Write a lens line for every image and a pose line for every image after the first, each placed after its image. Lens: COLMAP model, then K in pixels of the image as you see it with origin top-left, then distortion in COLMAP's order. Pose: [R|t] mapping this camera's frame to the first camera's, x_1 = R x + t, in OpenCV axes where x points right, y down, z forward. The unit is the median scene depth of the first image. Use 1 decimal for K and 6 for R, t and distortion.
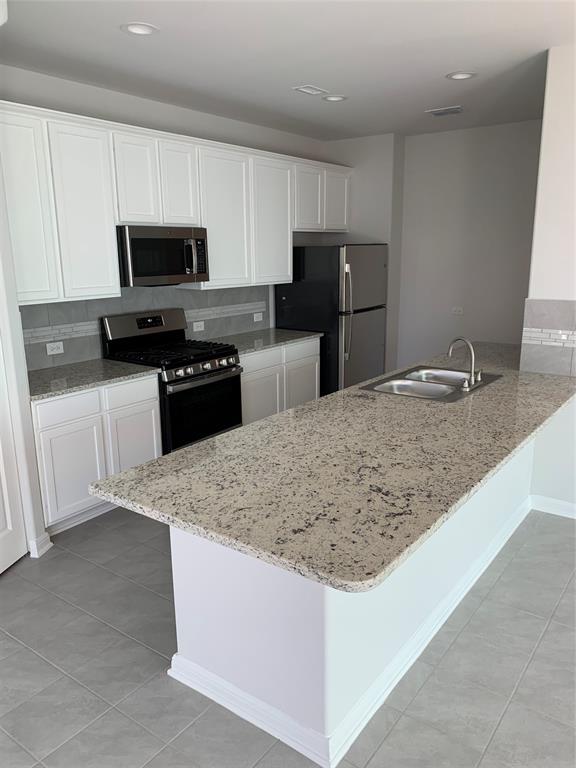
lens RADIAL K [[583.5, 0, 290.6], [0, 583.5, 385.2], [0, 0, 1]] dist [-0.008651, -0.004057]
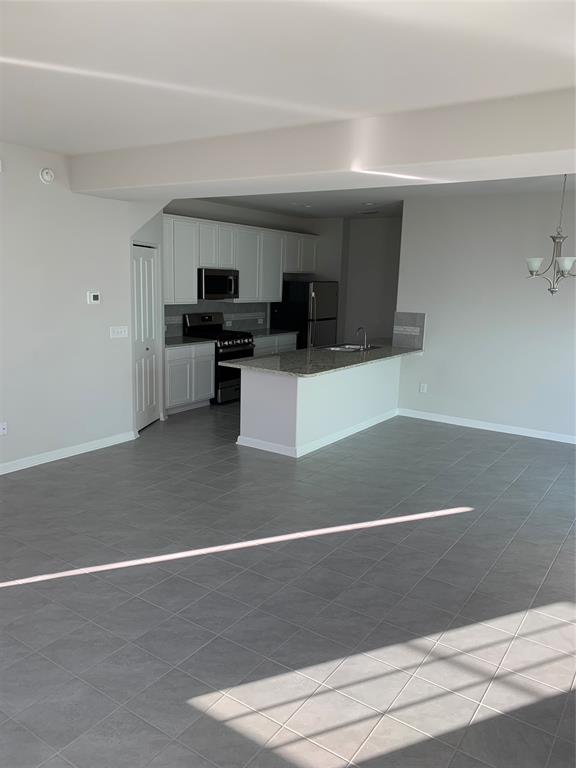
lens RADIAL K [[583.5, 0, 290.6], [0, 583.5, 385.2], [0, 0, 1]] dist [-0.008651, -0.004057]
pose [[0.998427, 0.034518, 0.044186, -0.046570], [-0.032557, 0.998486, -0.044345, 0.177678], [-0.045649, 0.042837, 0.998039, -0.863116]]
